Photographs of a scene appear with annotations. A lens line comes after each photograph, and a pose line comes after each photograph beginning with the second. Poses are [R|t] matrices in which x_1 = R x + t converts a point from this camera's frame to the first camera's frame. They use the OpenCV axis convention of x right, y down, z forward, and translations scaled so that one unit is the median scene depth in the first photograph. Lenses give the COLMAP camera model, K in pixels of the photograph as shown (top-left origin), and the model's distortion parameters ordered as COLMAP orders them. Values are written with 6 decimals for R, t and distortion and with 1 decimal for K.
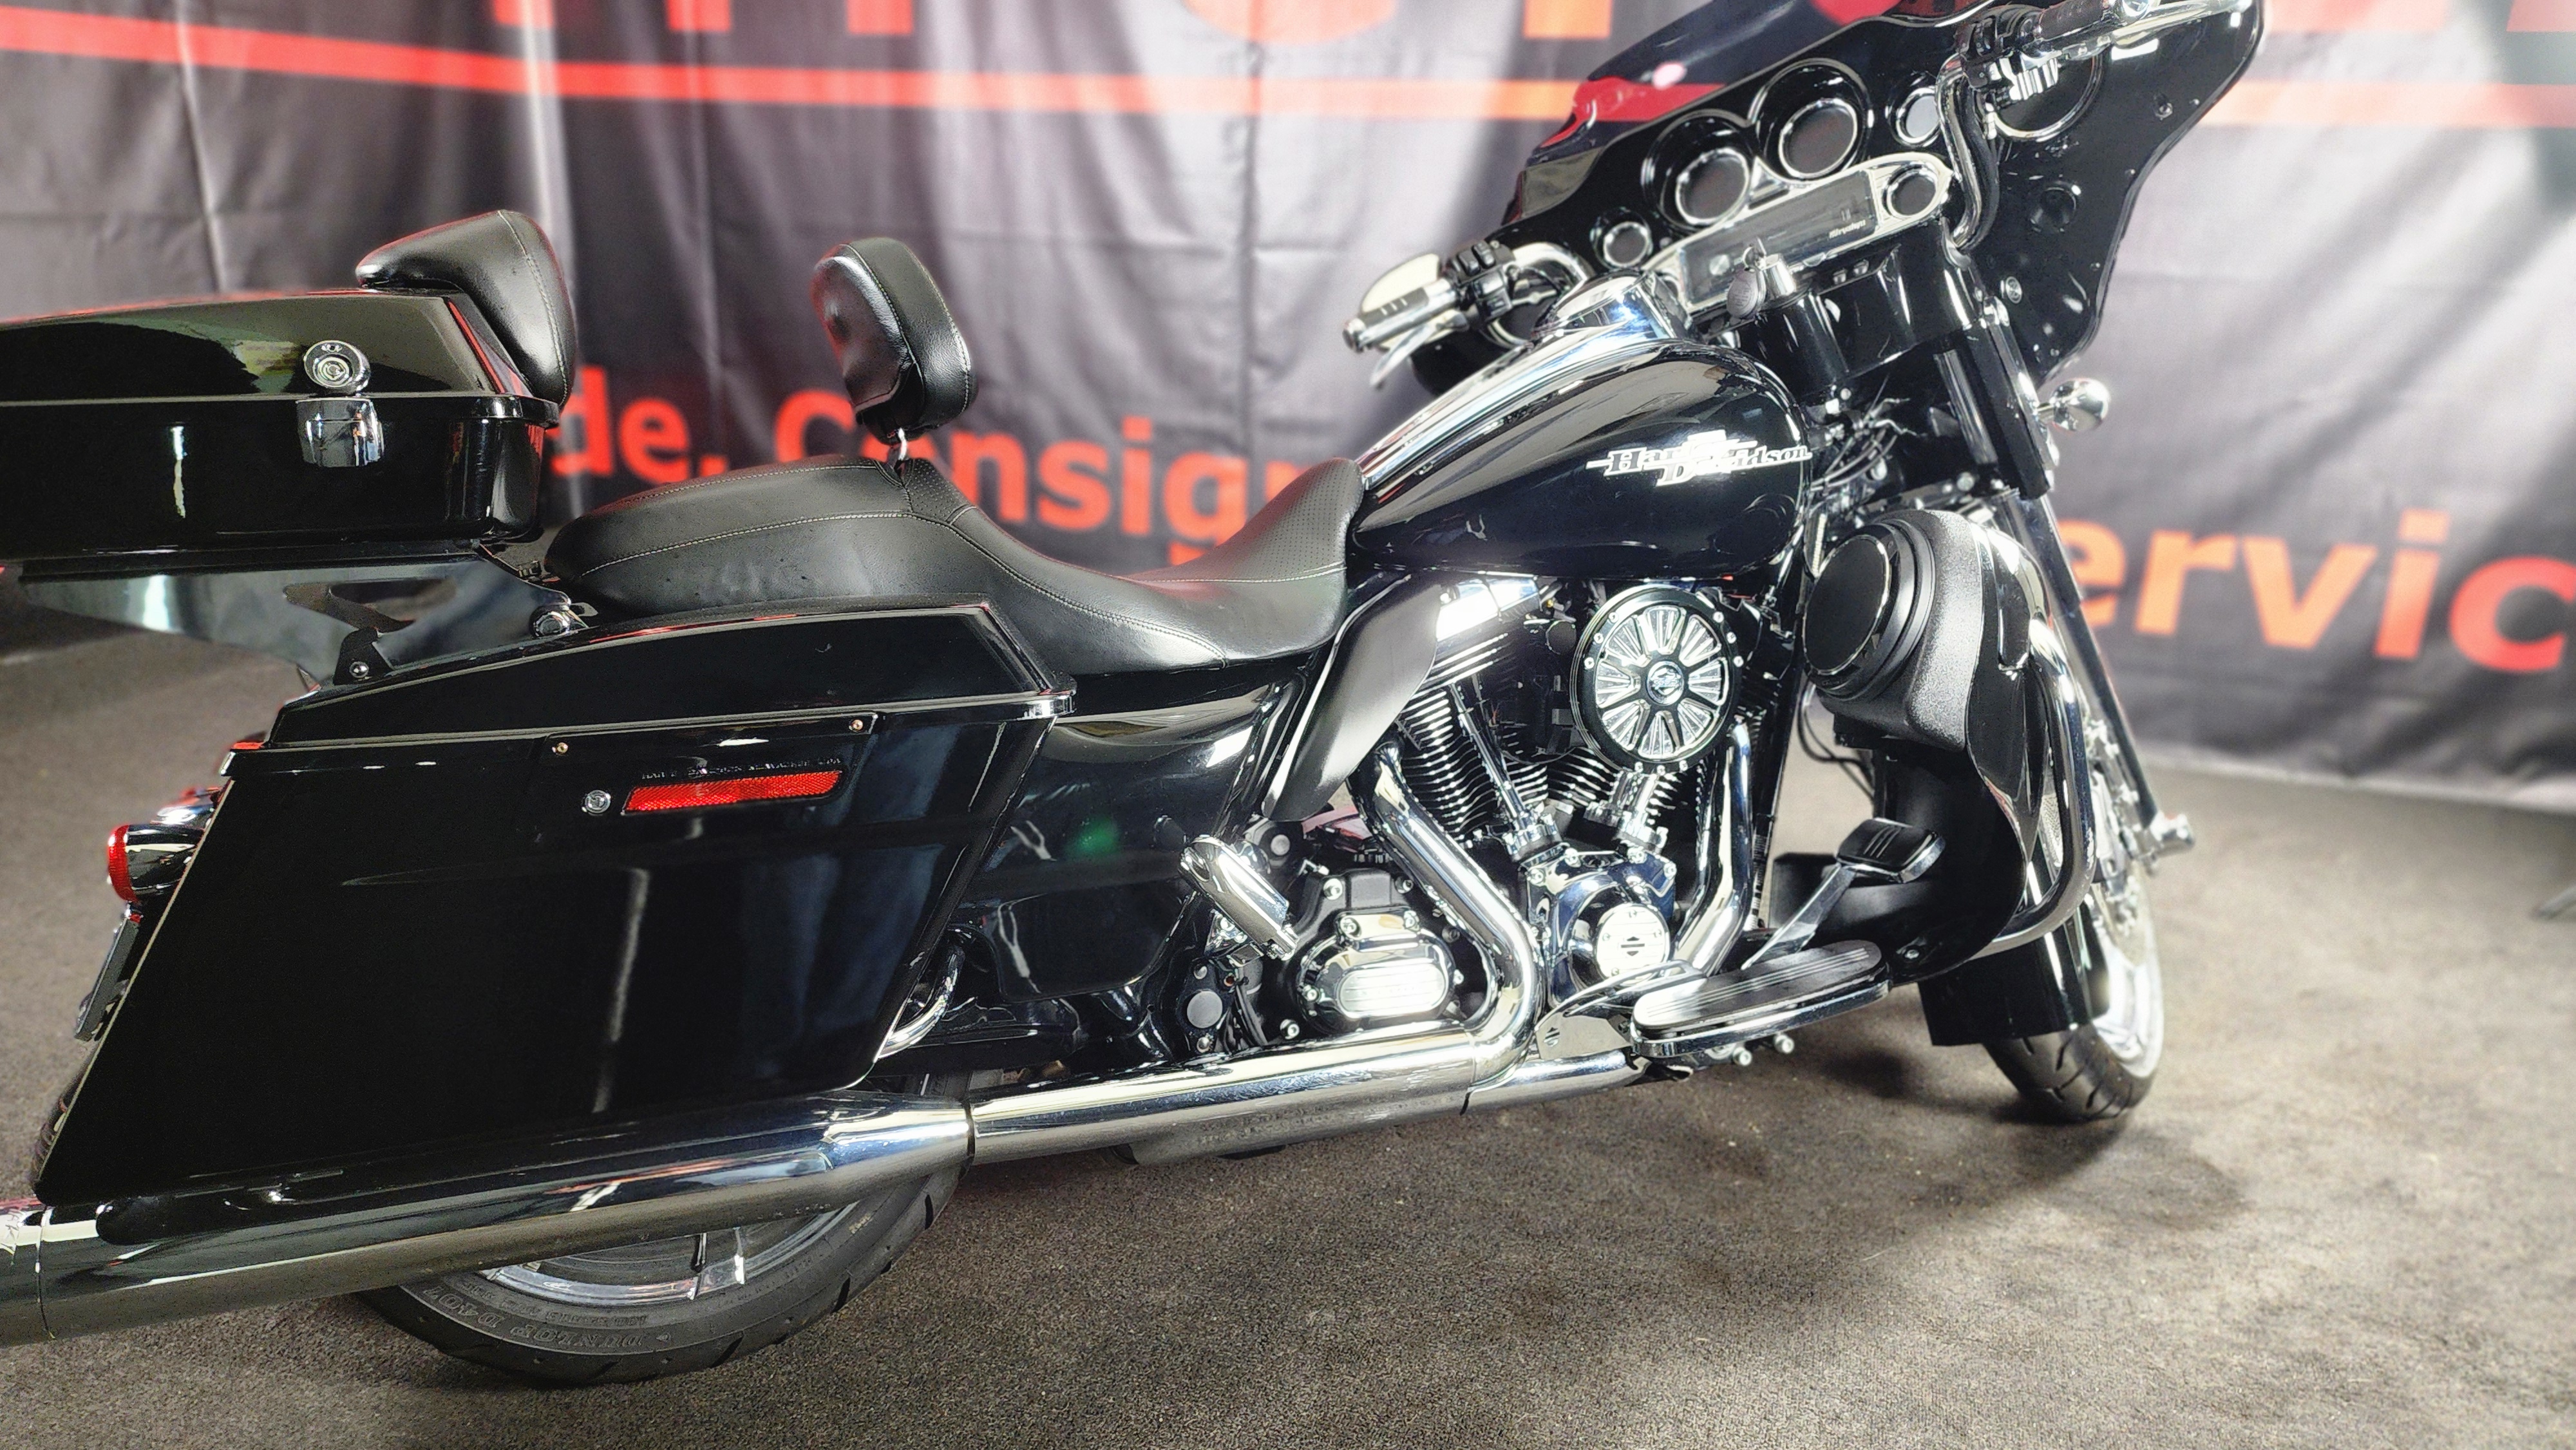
lens RADIAL K [[1704.6, 0, 1272.9], [0, 1704.6, 726.3], [0, 0, 1]] dist [0.057391, -0.043774]
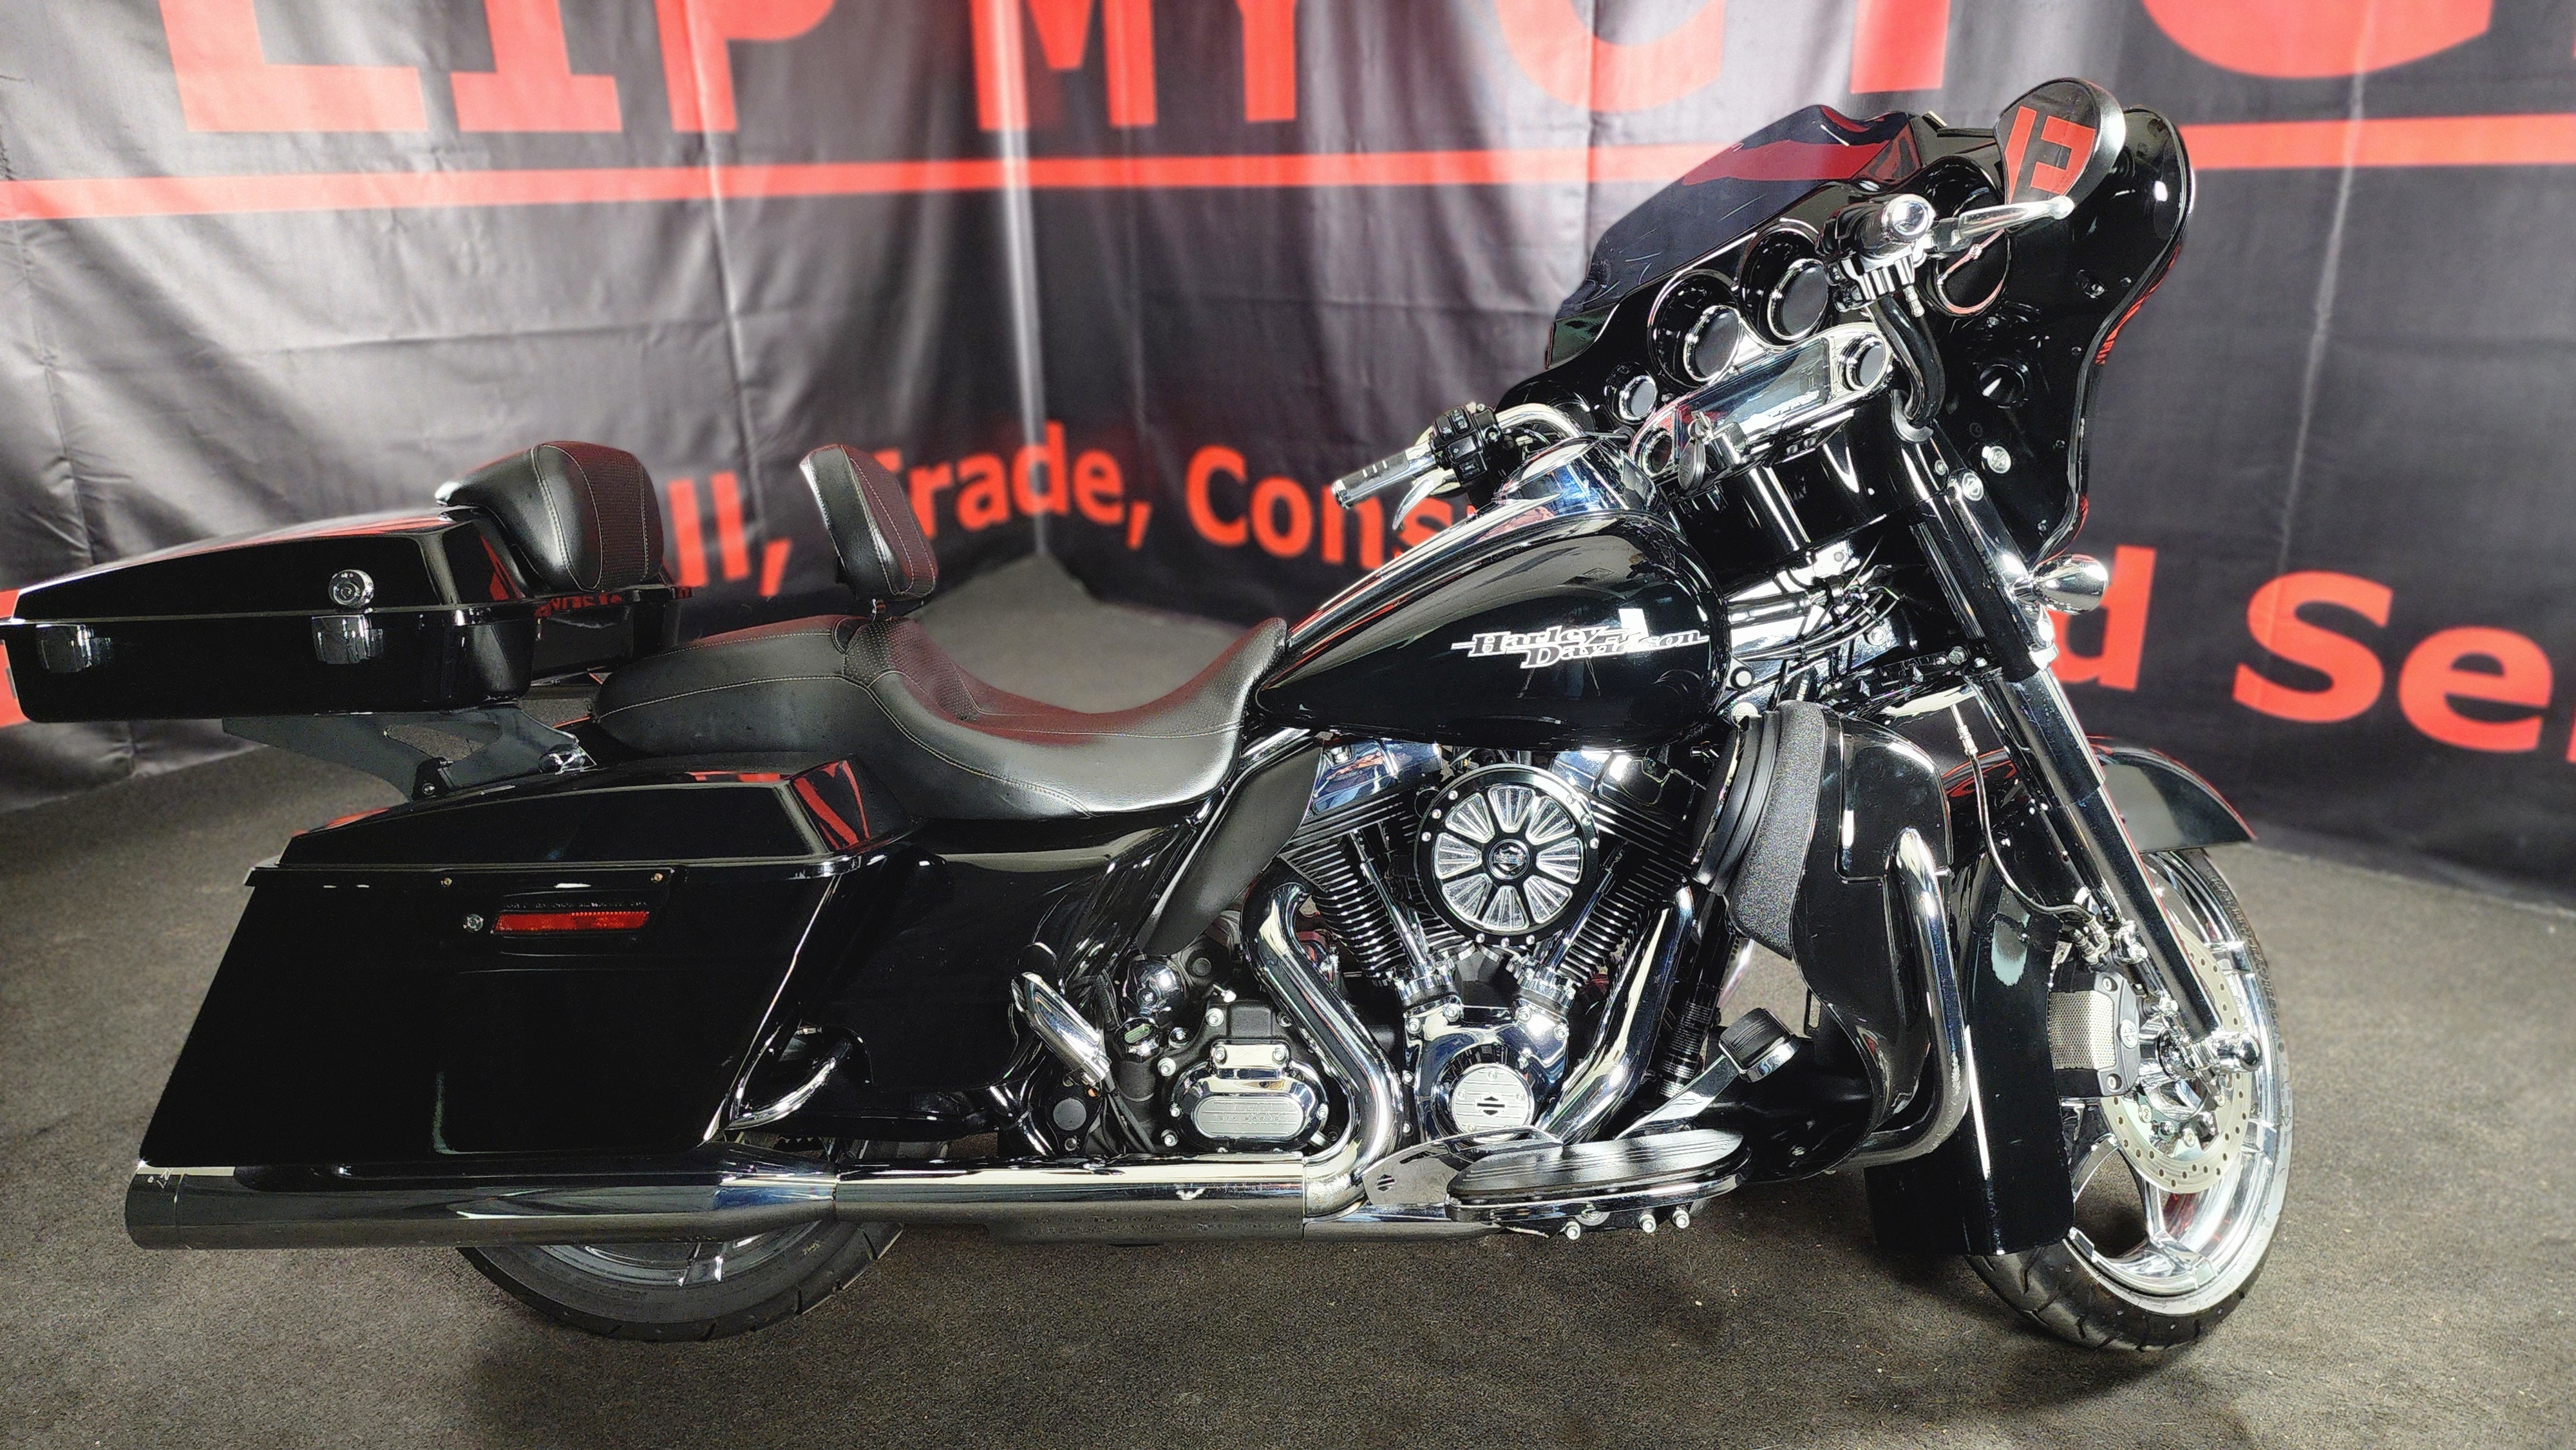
lens RADIAL K [[1704.6, 0, 1272.9], [0, 1704.6, 726.3], [0, 0, 1]] dist [0.057391, -0.043774]
pose [[0.930466, 0.061645, -0.361154, 0.399313], [-0.056018, 0.998090, 0.026040, -0.107808], [0.362070, -0.003999, 0.932142, -0.014298]]
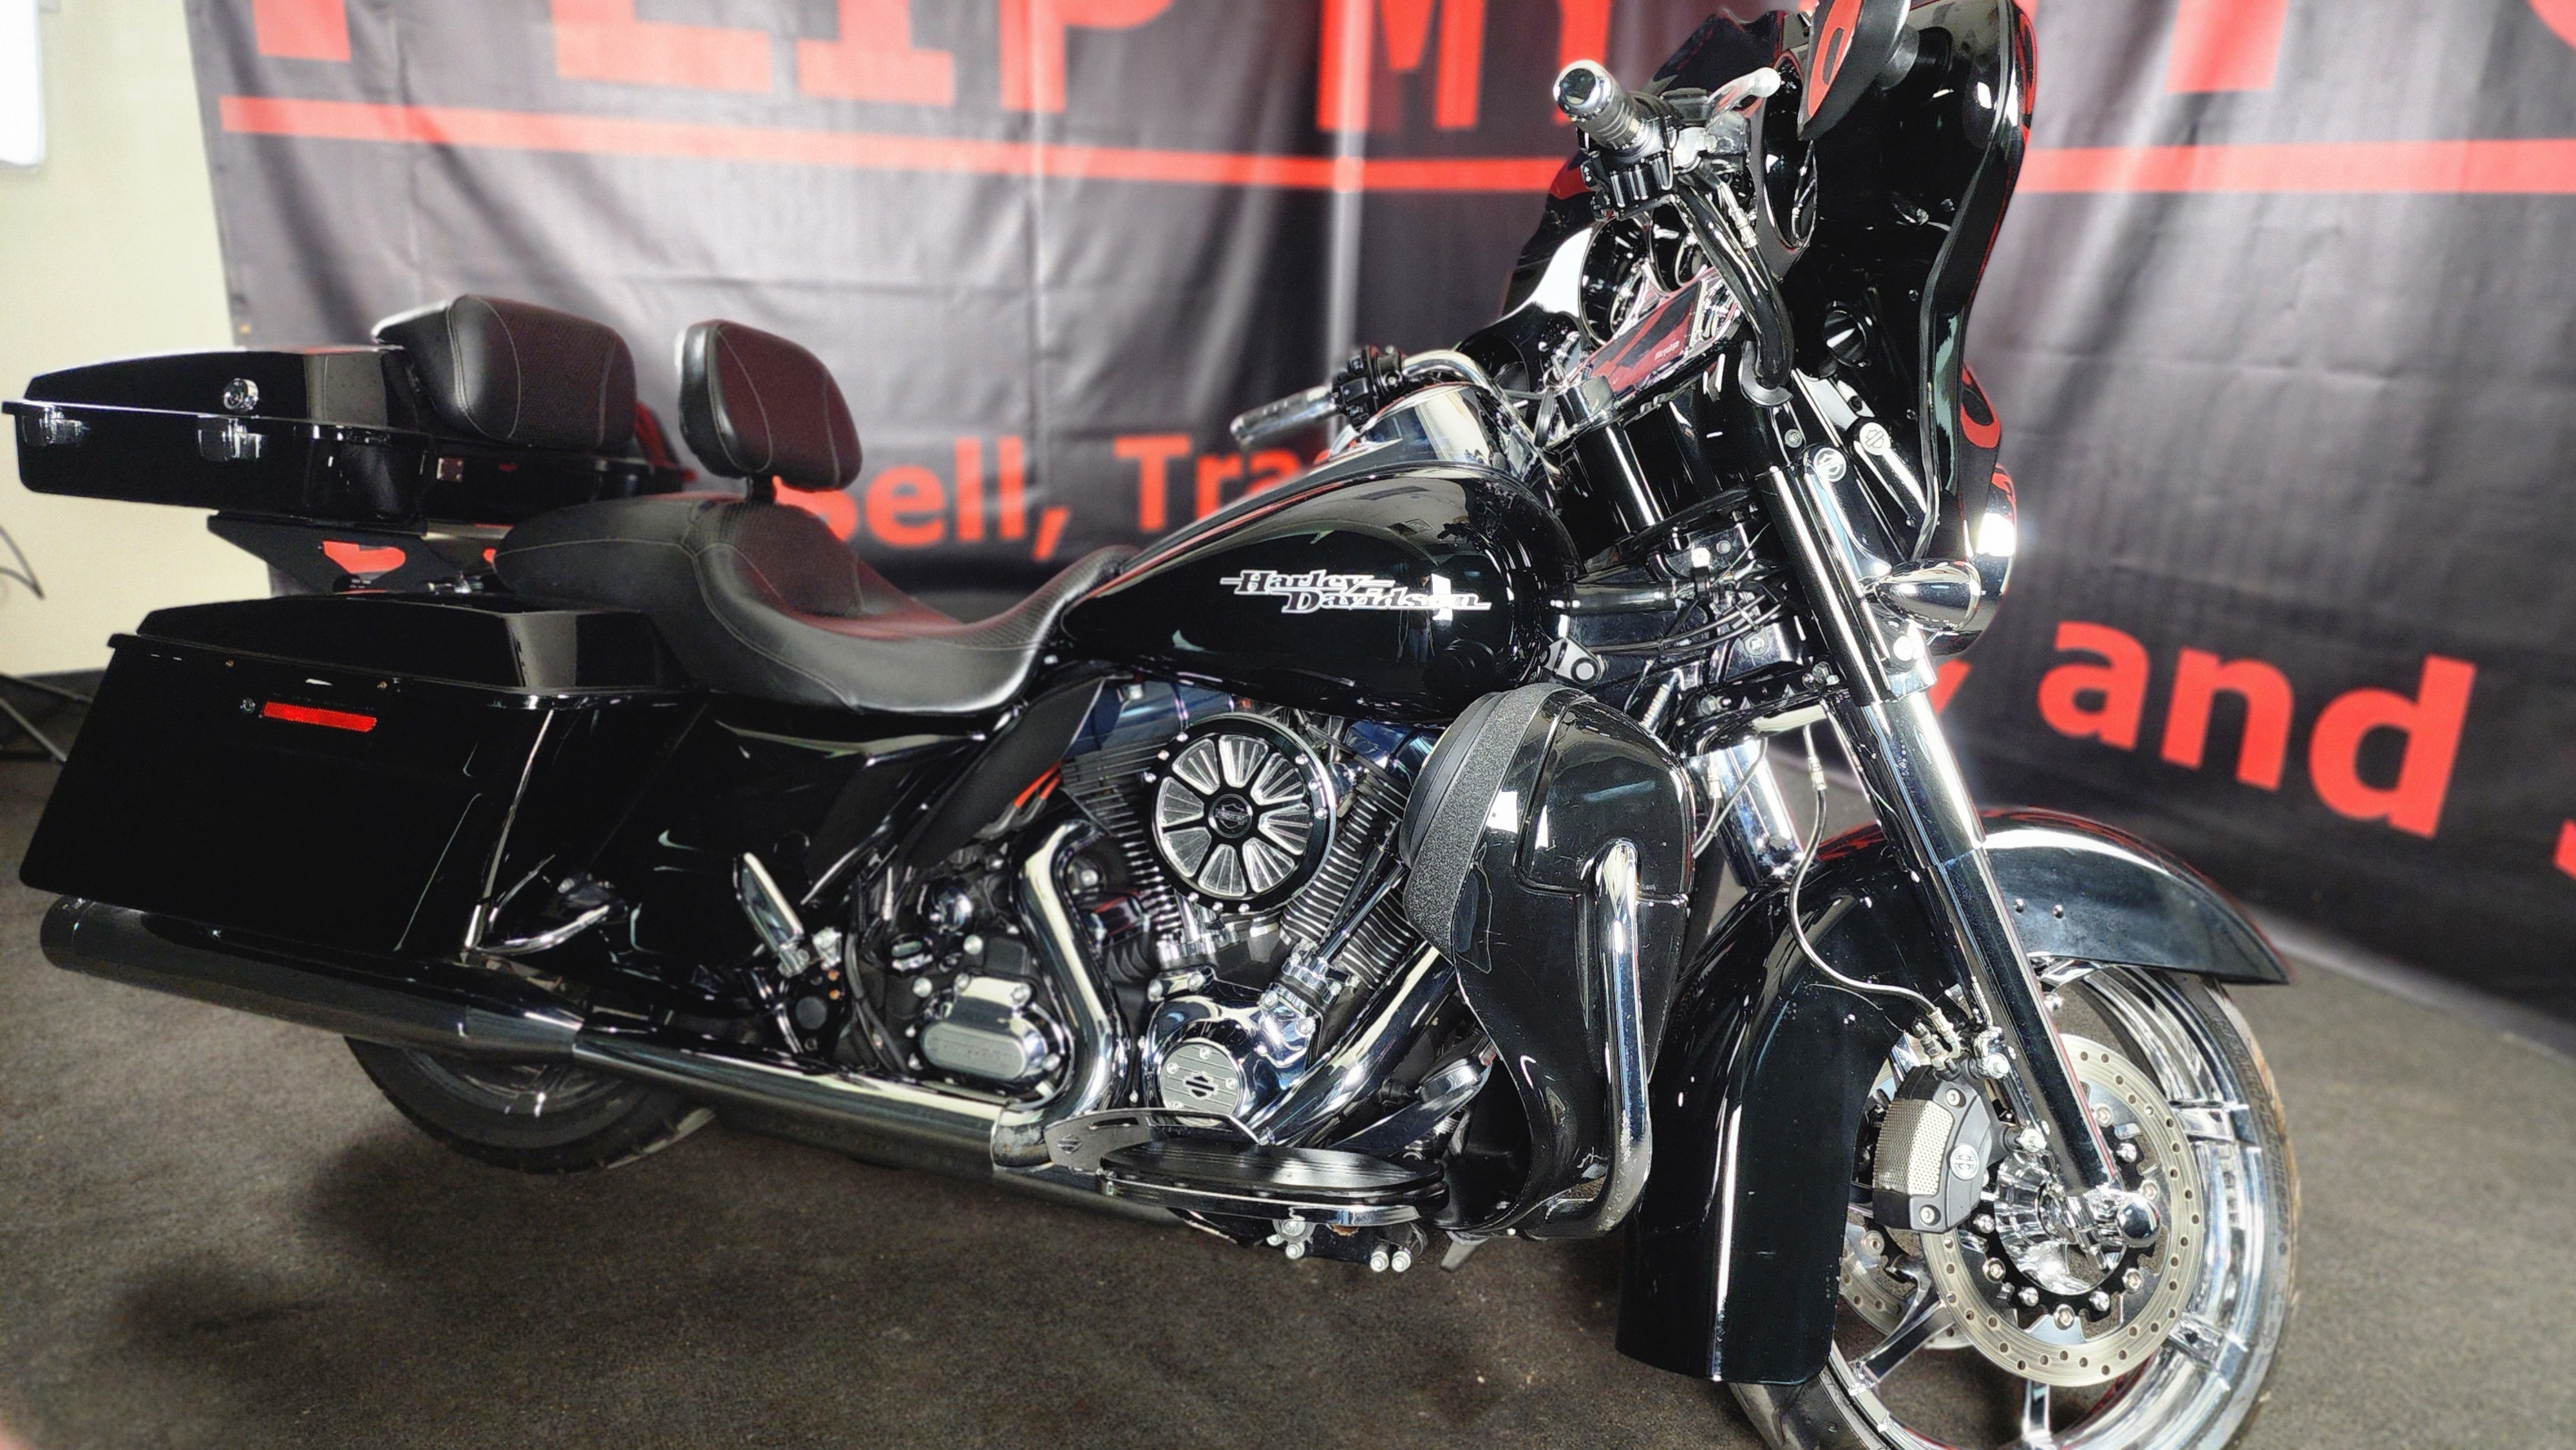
lens RADIAL K [[1704.6, 0, 1272.9], [0, 1704.6, 726.3], [0, 0, 1]] dist [0.057391, -0.043774]
pose [[0.772884, 0.176849, -0.609405, 0.697716], [-0.198835, 0.979508, 0.032078, -0.094193], [0.602590, 0.096378, 0.792210, 0.225647]]
